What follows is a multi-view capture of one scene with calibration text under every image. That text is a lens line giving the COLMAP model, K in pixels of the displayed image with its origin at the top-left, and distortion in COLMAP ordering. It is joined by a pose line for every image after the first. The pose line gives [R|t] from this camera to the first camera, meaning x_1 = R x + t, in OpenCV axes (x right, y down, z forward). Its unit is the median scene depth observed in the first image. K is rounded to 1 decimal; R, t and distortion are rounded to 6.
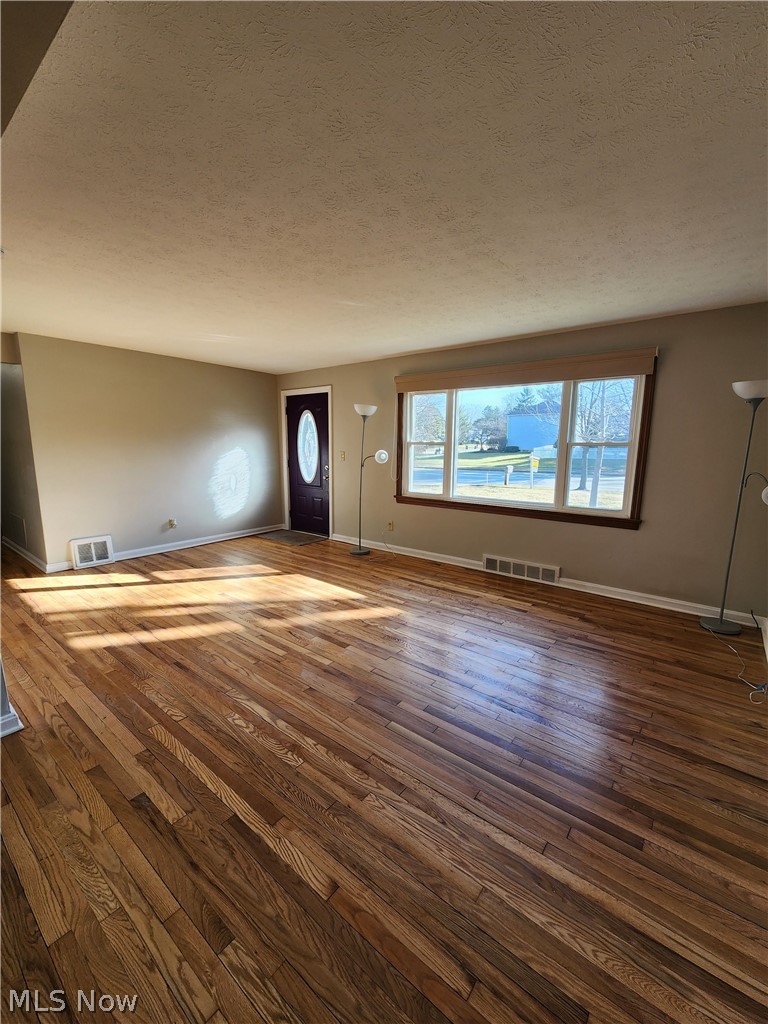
lens RADIAL K [[417.0, 0, 379.9], [0, 417.0, 513.1], [0, 0, 1]] dist [-0.018674, 0.000053]
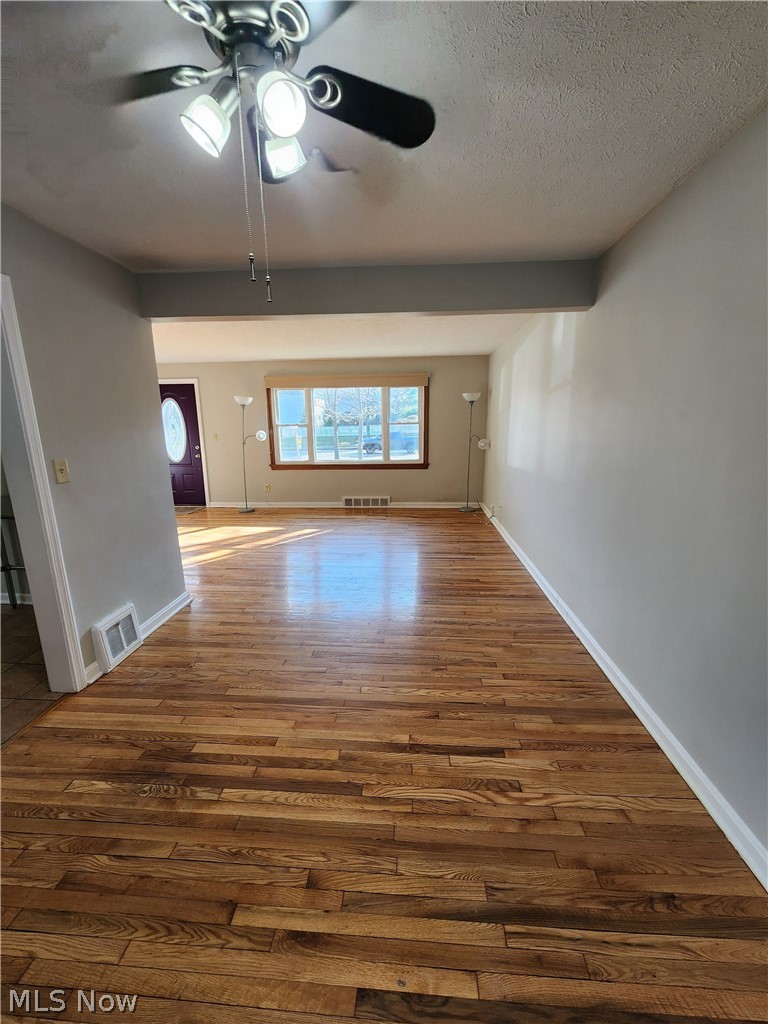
lens RADIAL K [[417.0, 0, 386.0], [0, 417.0, 513.4], [0, 0, 1]] dist [-0.018674, 0.000053]
pose [[0.821697, -0.135223, 0.553651, -0.472331], [0.109869, 0.990807, 0.078932, 0.054324], [-0.559235, -0.004030, 0.829000, -0.360482]]
